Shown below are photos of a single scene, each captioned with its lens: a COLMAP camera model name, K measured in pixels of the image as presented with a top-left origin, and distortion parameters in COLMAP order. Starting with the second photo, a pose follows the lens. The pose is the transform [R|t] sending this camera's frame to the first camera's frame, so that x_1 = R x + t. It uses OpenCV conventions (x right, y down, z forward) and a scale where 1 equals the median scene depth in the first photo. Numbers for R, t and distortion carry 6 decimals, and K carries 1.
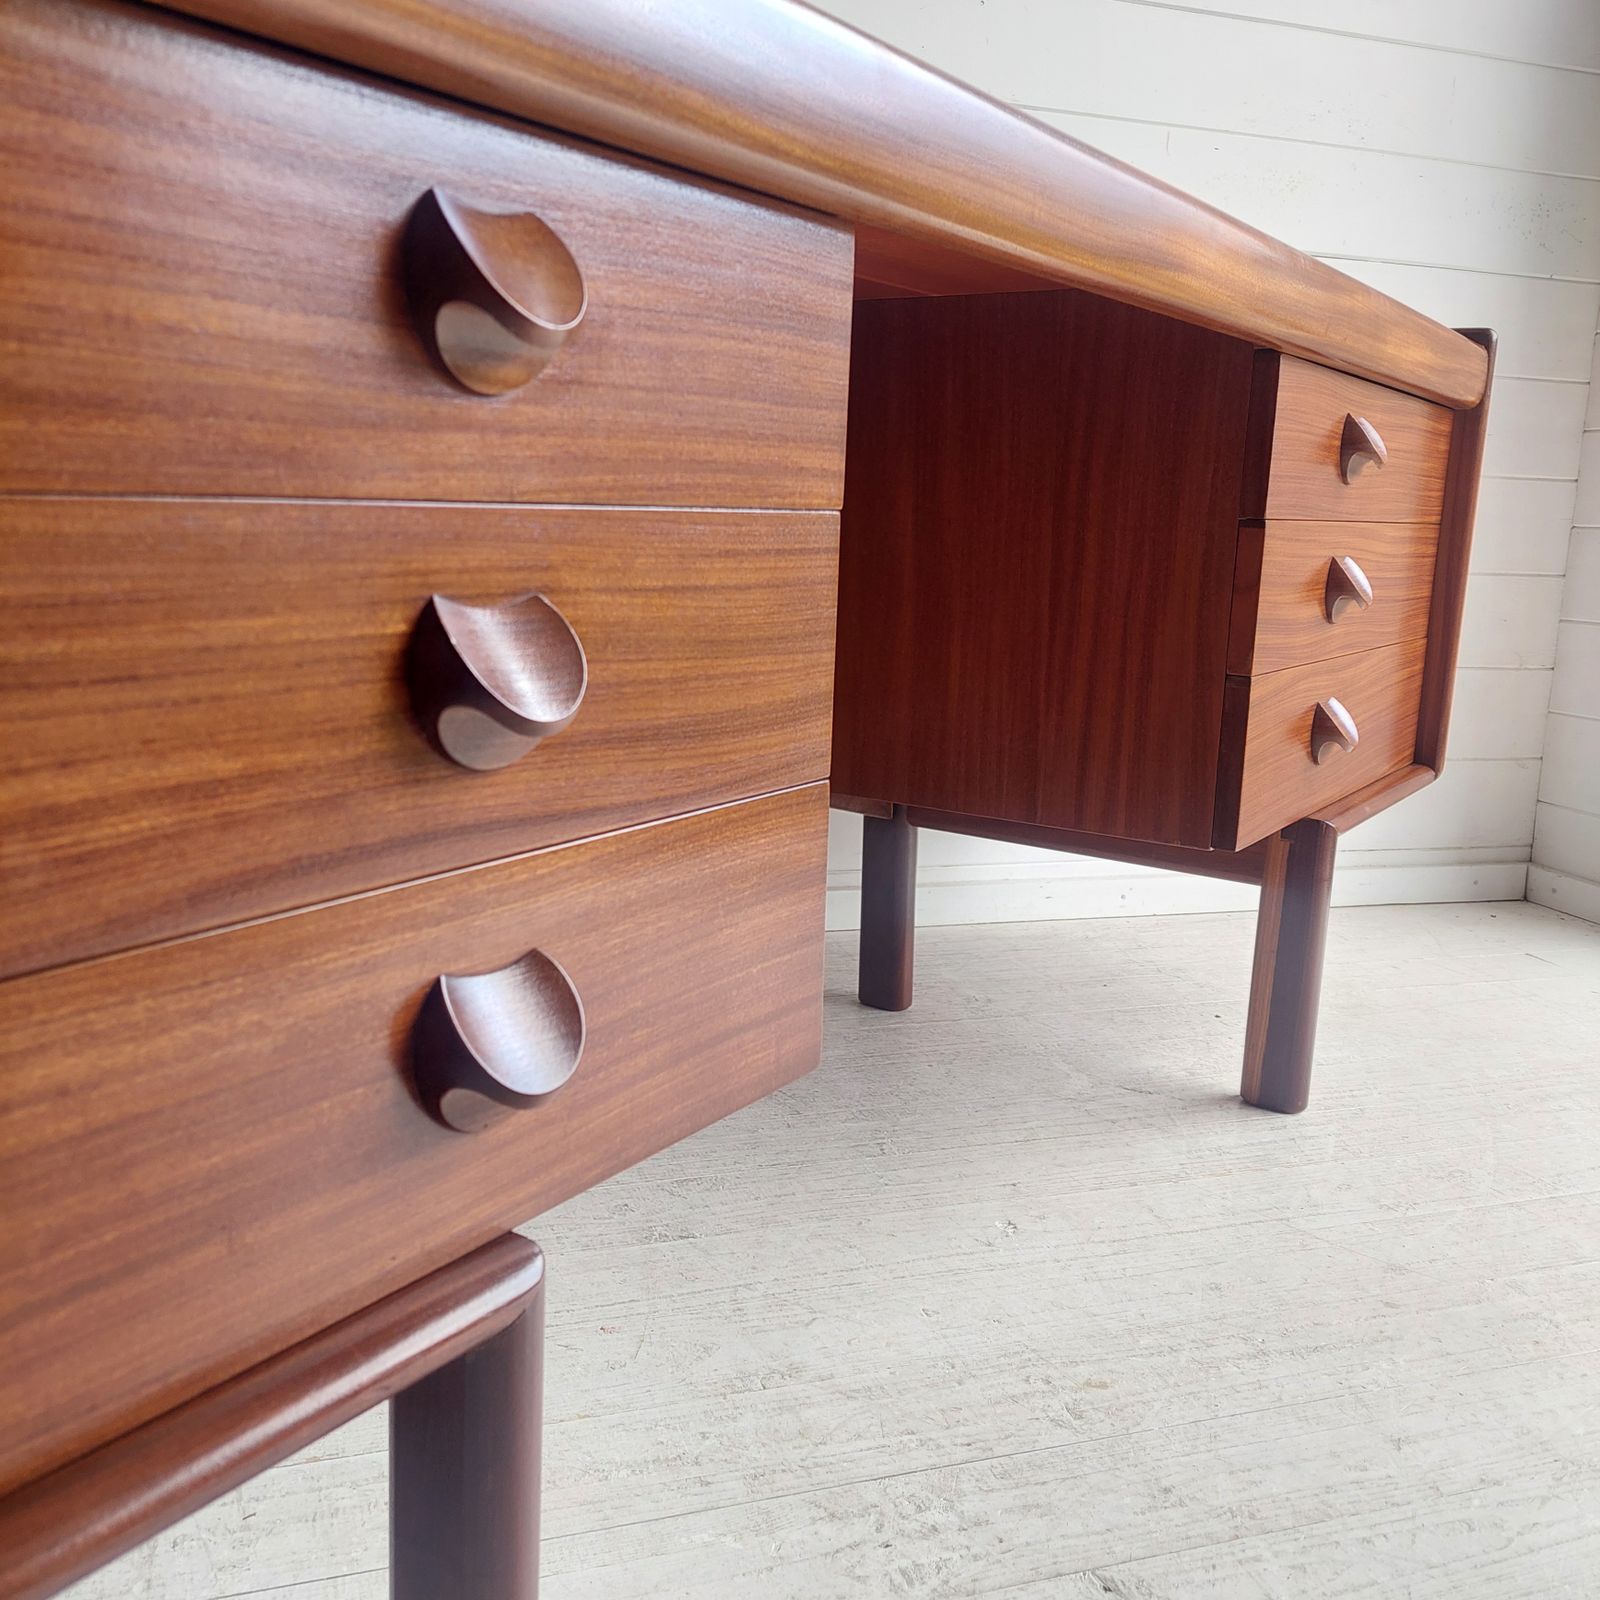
lens RADIAL K [[1569.8, 0, 827.1], [0, 1569.8, 796.1], [0, 0, 1]] dist [0.126422, -0.218925]
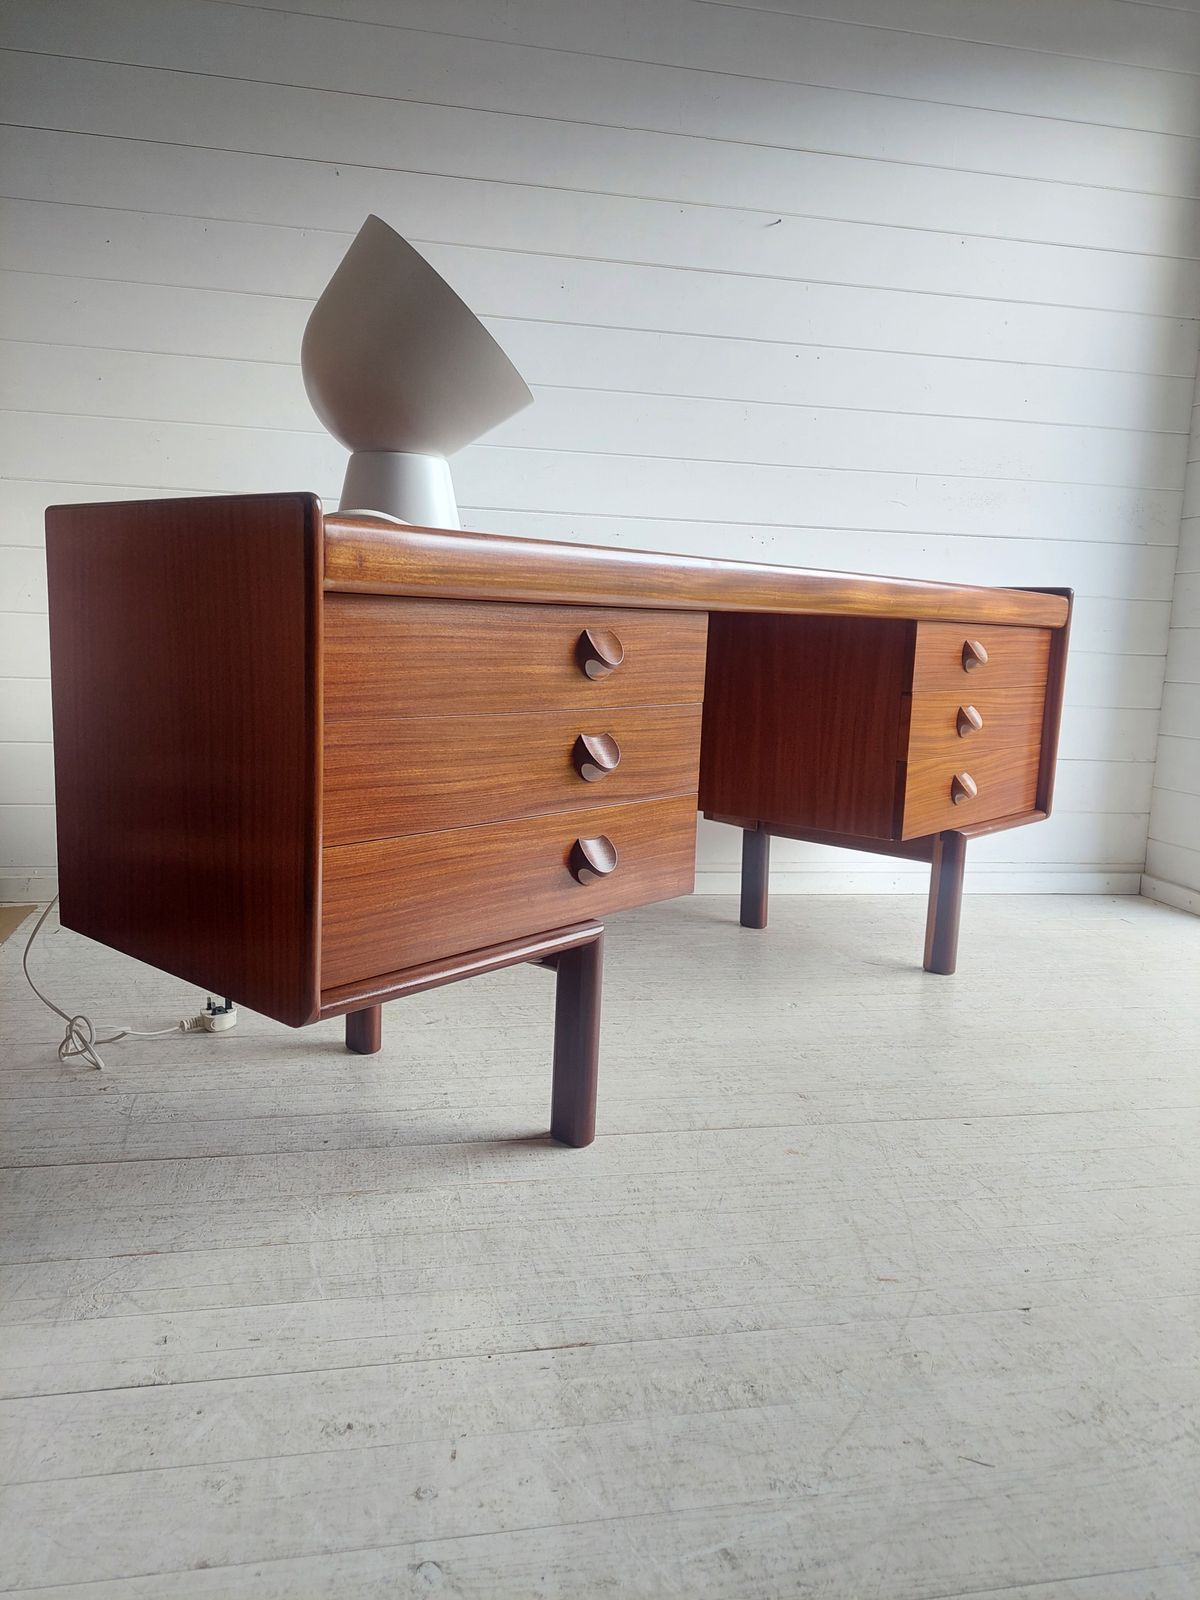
lens RADIAL K [[1165.1, 0, 598.7], [0, 1165.1, 796.7], [0, 0, 1]] dist [0.068828, -0.067173]
pose [[0.989088, 0.016798, -0.146368, 0.081064], [-0.023626, 0.998706, -0.045042, 0.059204], [0.145422, 0.048008, 0.988204, -0.698285]]
